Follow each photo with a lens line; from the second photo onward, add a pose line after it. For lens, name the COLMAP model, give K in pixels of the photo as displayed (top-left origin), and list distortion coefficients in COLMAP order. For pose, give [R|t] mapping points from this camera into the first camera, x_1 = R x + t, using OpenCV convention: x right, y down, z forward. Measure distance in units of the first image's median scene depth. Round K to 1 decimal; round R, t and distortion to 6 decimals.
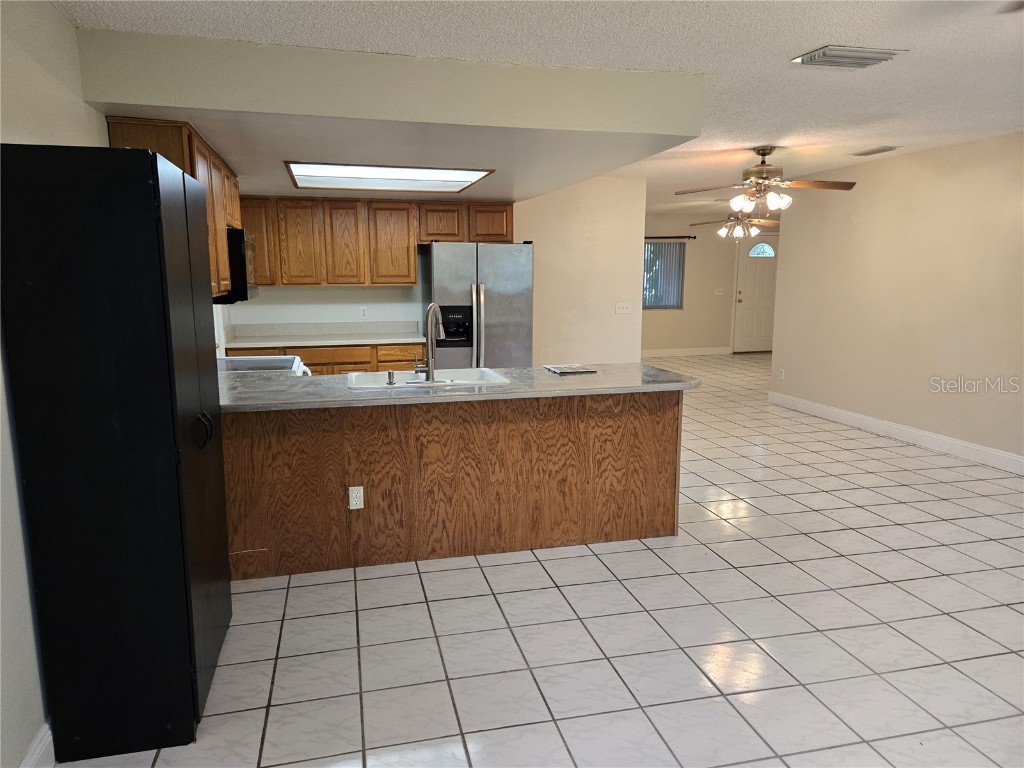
lens RADIAL K [[692.1, 0, 512.0], [0, 692.1, 384.0], [0, 0, 1]] dist [-0.000728, -0.000413]
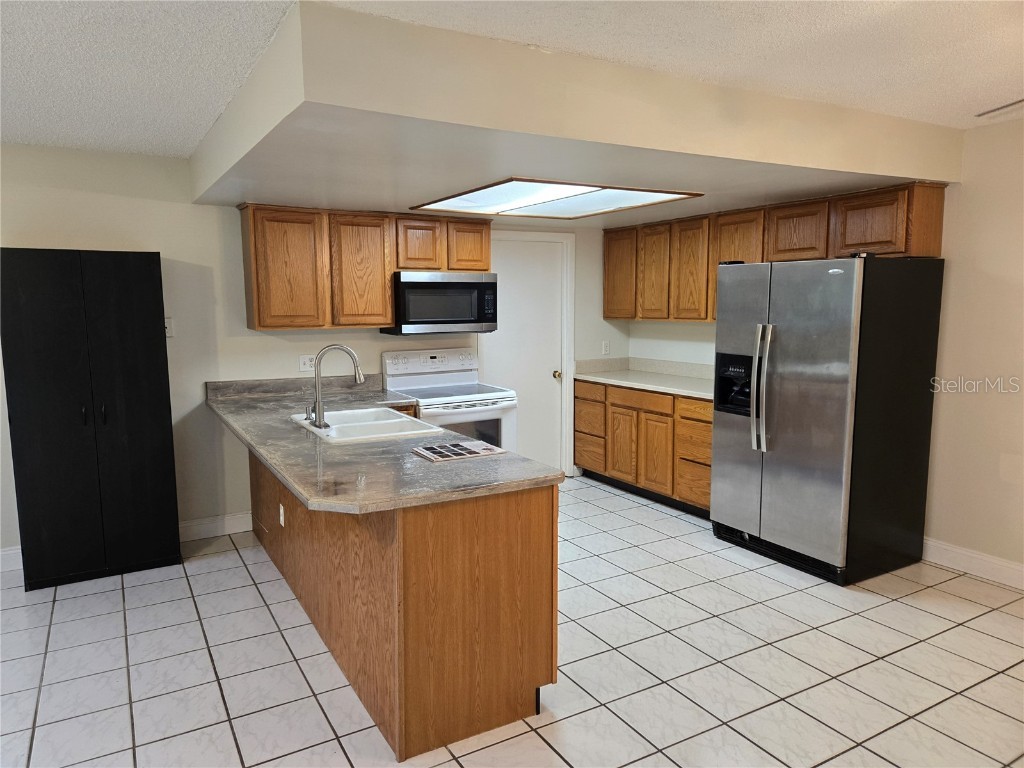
lens RADIAL K [[692.1, 0, 512.0], [0, 692.1, 384.0], [0, 0, 1]] dist [-0.000728, -0.000413]
pose [[0.265822, 0.111120, -0.957596, 0.494792], [-0.140925, 0.987143, 0.075428, -0.097461], [0.953666, 0.114898, 0.278064, 0.557409]]
